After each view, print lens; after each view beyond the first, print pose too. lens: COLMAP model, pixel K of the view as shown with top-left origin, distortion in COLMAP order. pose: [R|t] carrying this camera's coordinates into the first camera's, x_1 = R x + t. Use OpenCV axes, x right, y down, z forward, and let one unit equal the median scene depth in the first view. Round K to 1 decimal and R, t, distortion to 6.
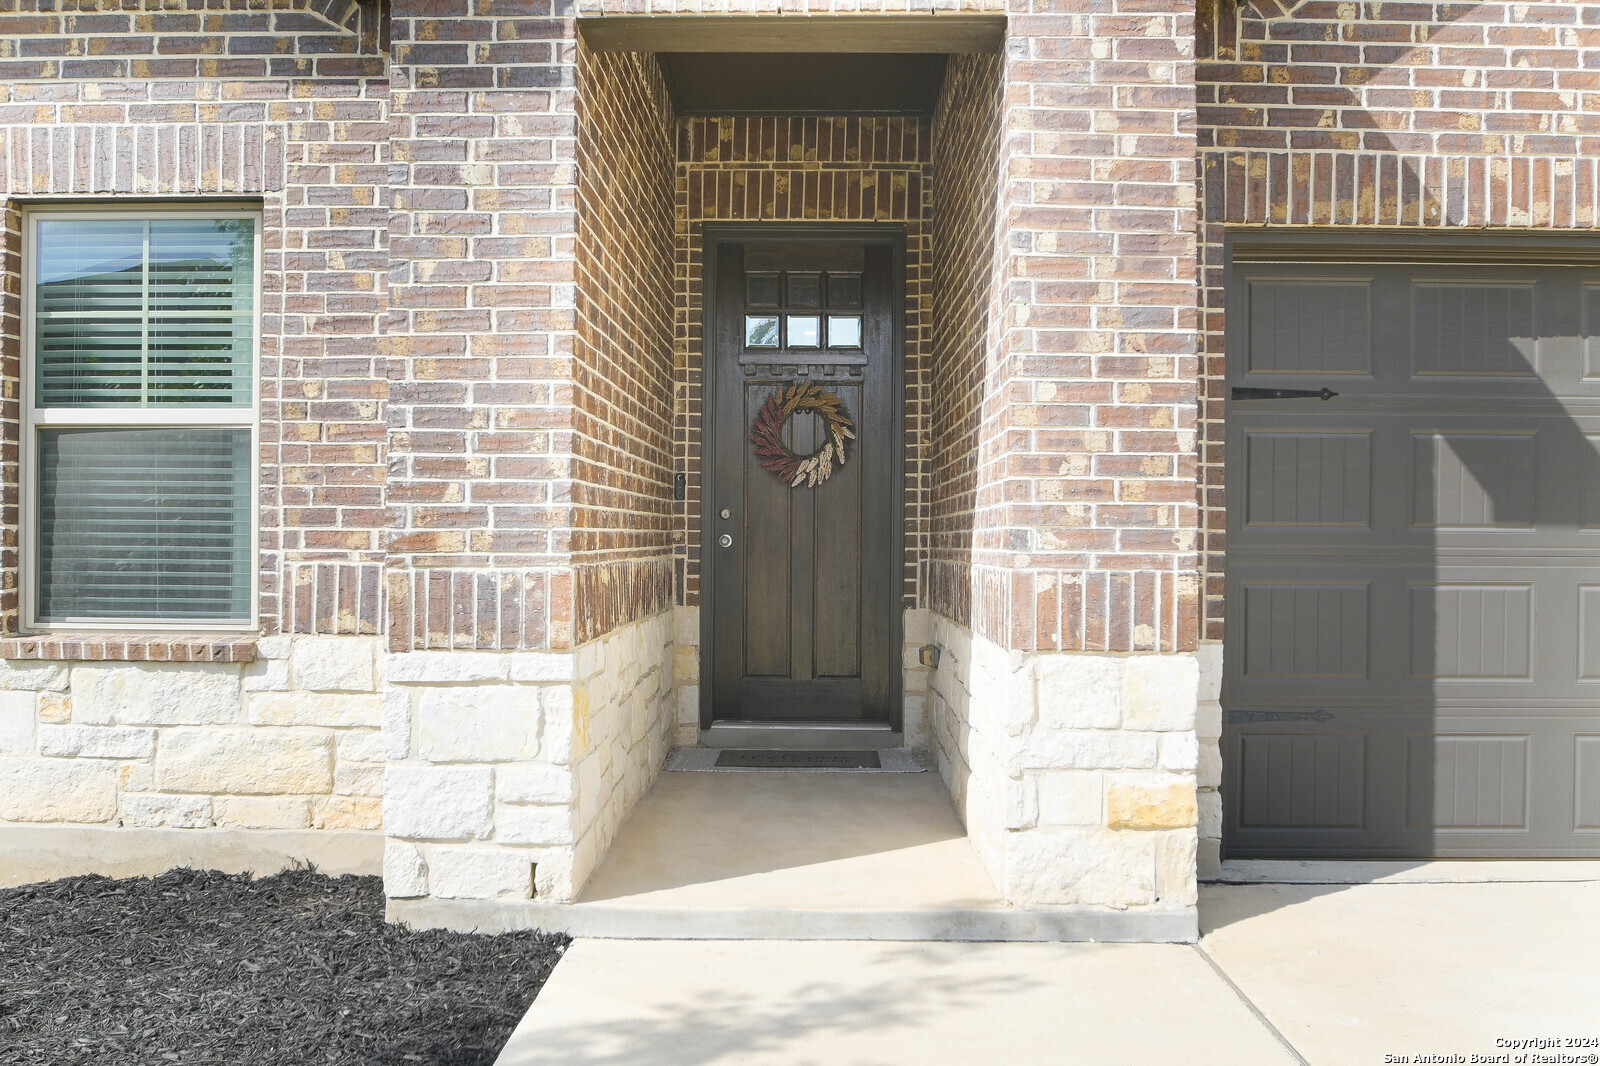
lens RADIAL K [[1519.9, 0, 792.2], [0, 1519.9, 536.3], [0, 0, 1]] dist [-0.056250, 0.000000]
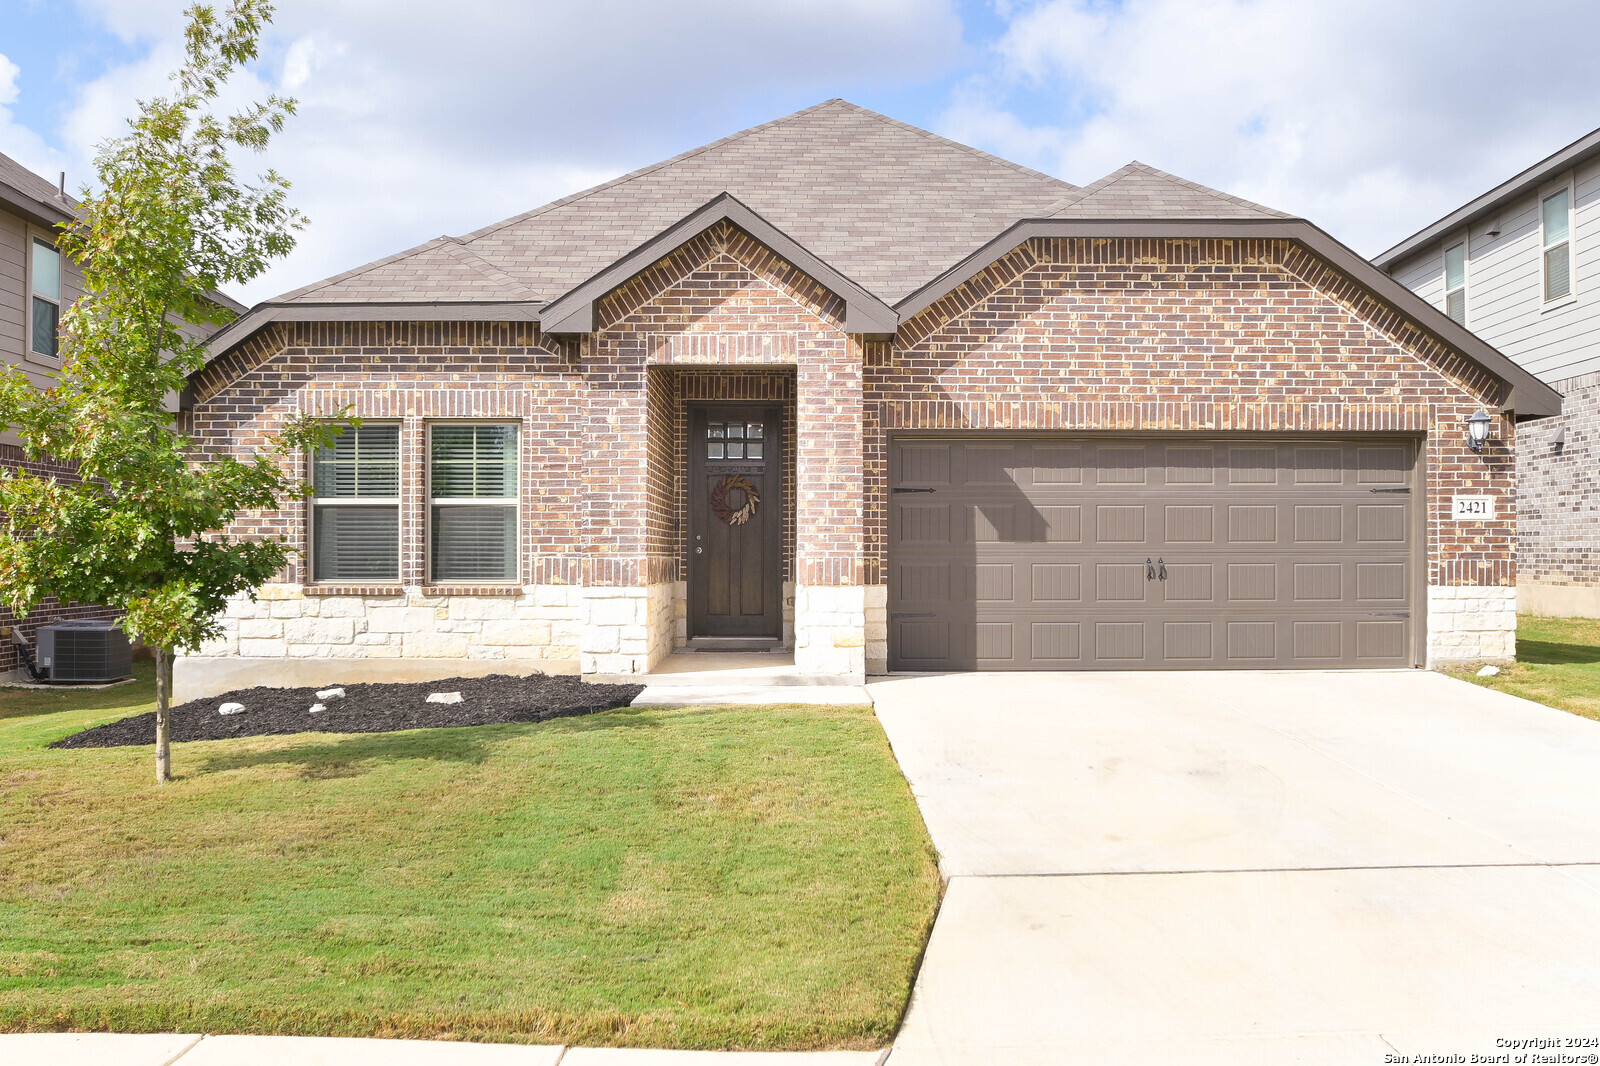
lens RADIAL K [[1519.9, 0, 797.9], [0, 1519.9, 531.4], [0, 0, 1]] dist [-0.056250, 0.000000]
pose [[0.999661, -0.004866, 0.025570, 0.060024], [0.005300, 0.999843, -0.016934, 0.019302], [-0.025484, 0.017064, 0.999530, -1.667358]]
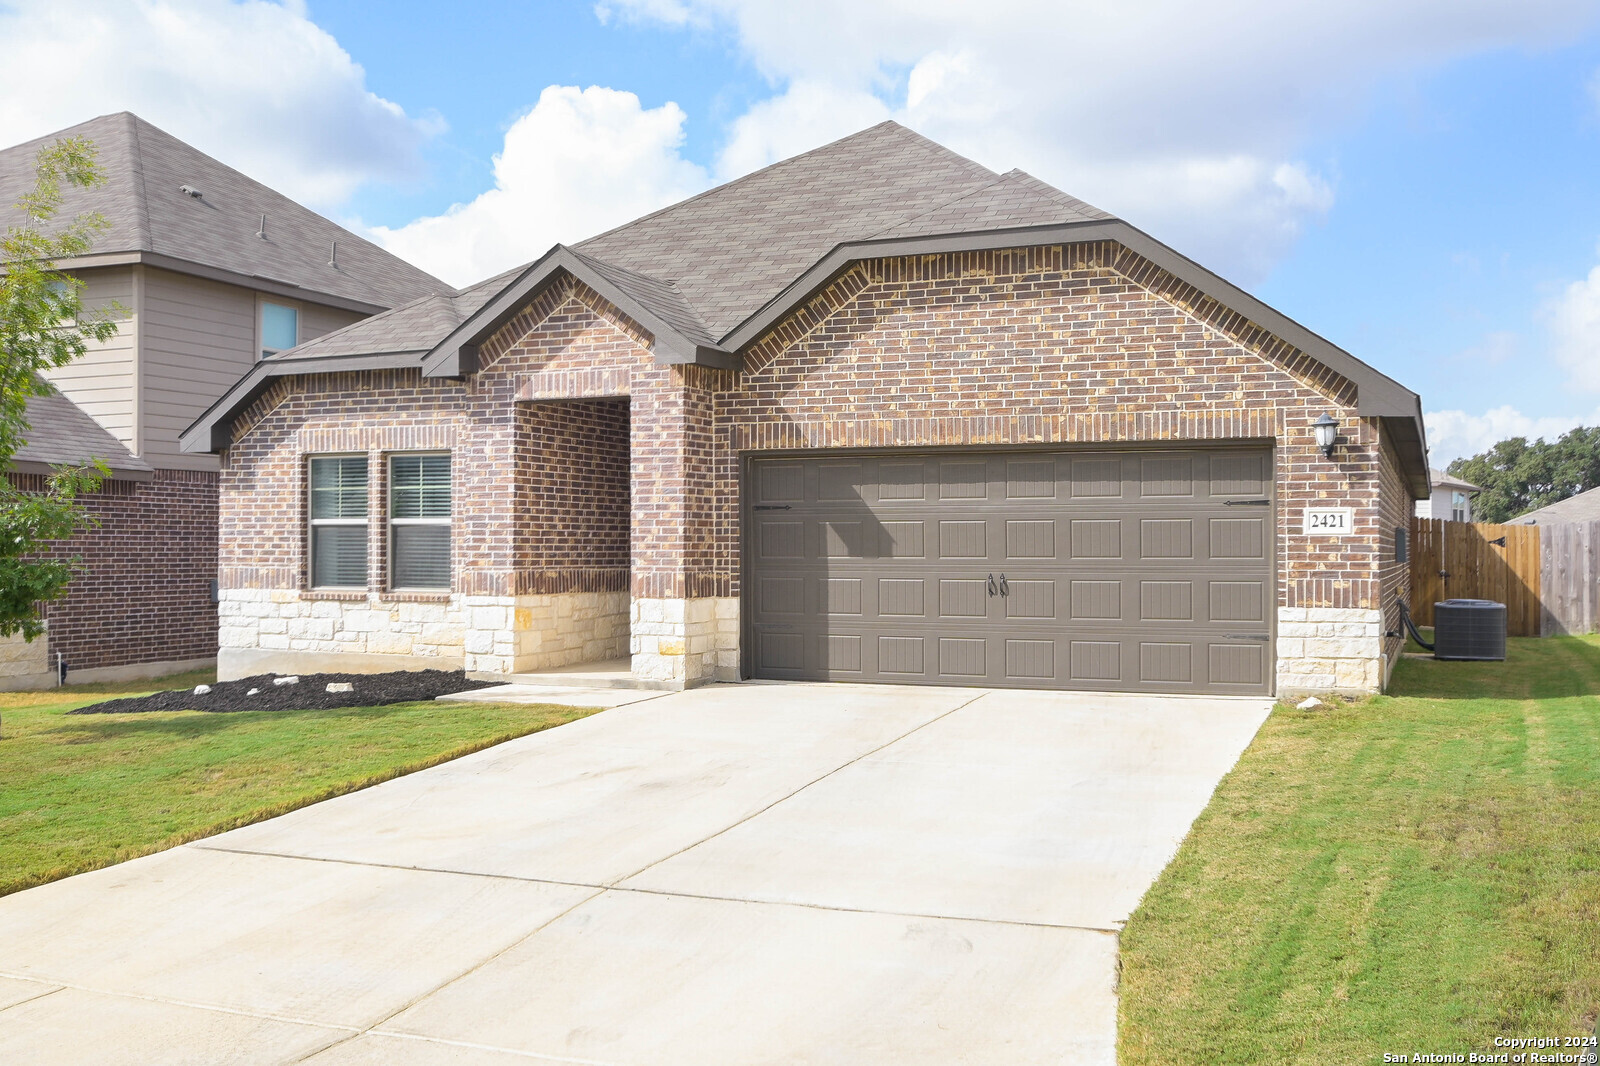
lens RADIAL K [[1519.9, 0, 794.3], [0, 1519.9, 538.2], [0, 0, 1]] dist [-0.056250, 0.000000]
pose [[0.927243, -0.006609, -0.374401, 1.446730], [0.003845, 0.999960, -0.008130, -0.018289], [0.374439, 0.006099, 0.927231, -1.590150]]
